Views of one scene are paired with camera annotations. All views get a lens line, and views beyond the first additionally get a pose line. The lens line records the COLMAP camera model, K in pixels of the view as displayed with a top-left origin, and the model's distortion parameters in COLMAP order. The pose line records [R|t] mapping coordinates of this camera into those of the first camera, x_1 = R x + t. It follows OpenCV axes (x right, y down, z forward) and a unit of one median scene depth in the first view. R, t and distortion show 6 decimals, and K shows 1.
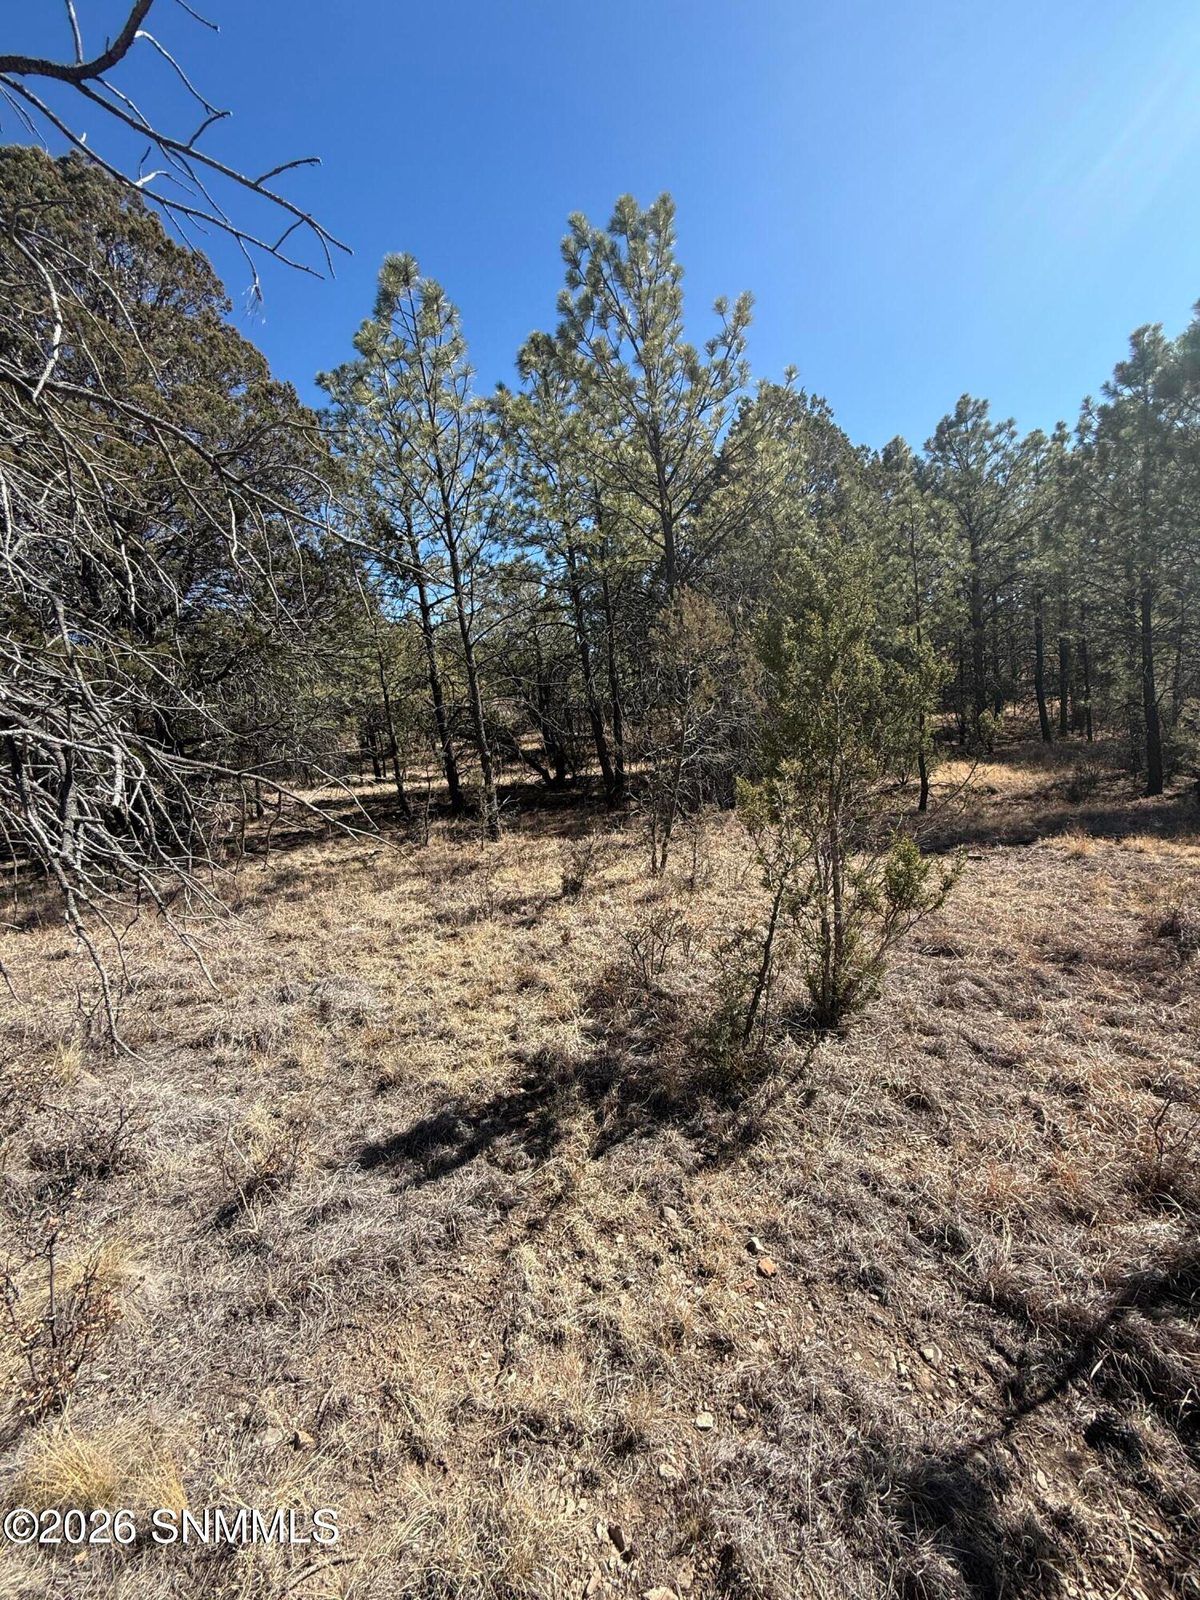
lens RADIAL K [[639.0, 0, 599.9], [0, 639.0, 800.2], [0, 0, 1]] dist [0.001044, 0.000286]
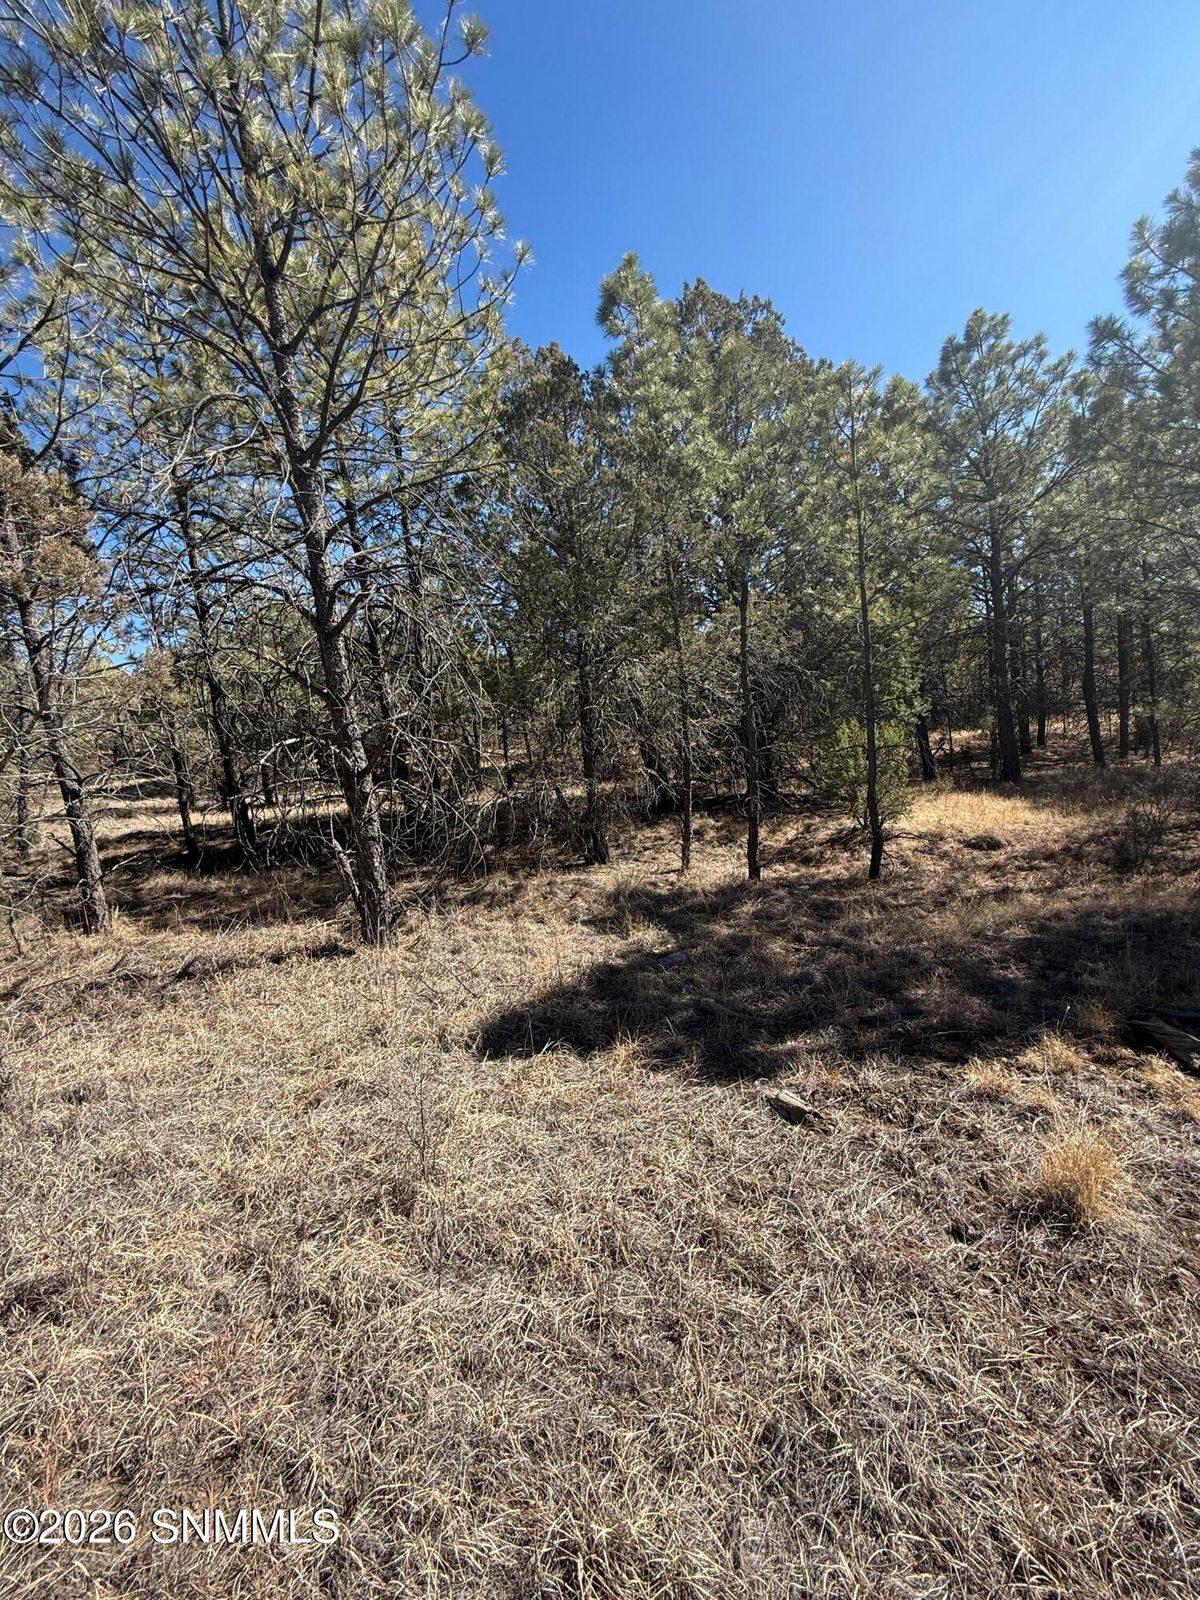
lens RADIAL K [[639.0, 0, 599.6], [0, 639.0, 797.6], [0, 0, 1]] dist [0.001044, 0.000286]
pose [[0.997618, 0.014207, -0.067505, 0.186144], [-0.016039, 0.999516, -0.026668, -0.028045], [0.067093, 0.027687, 0.997362, 0.233112]]
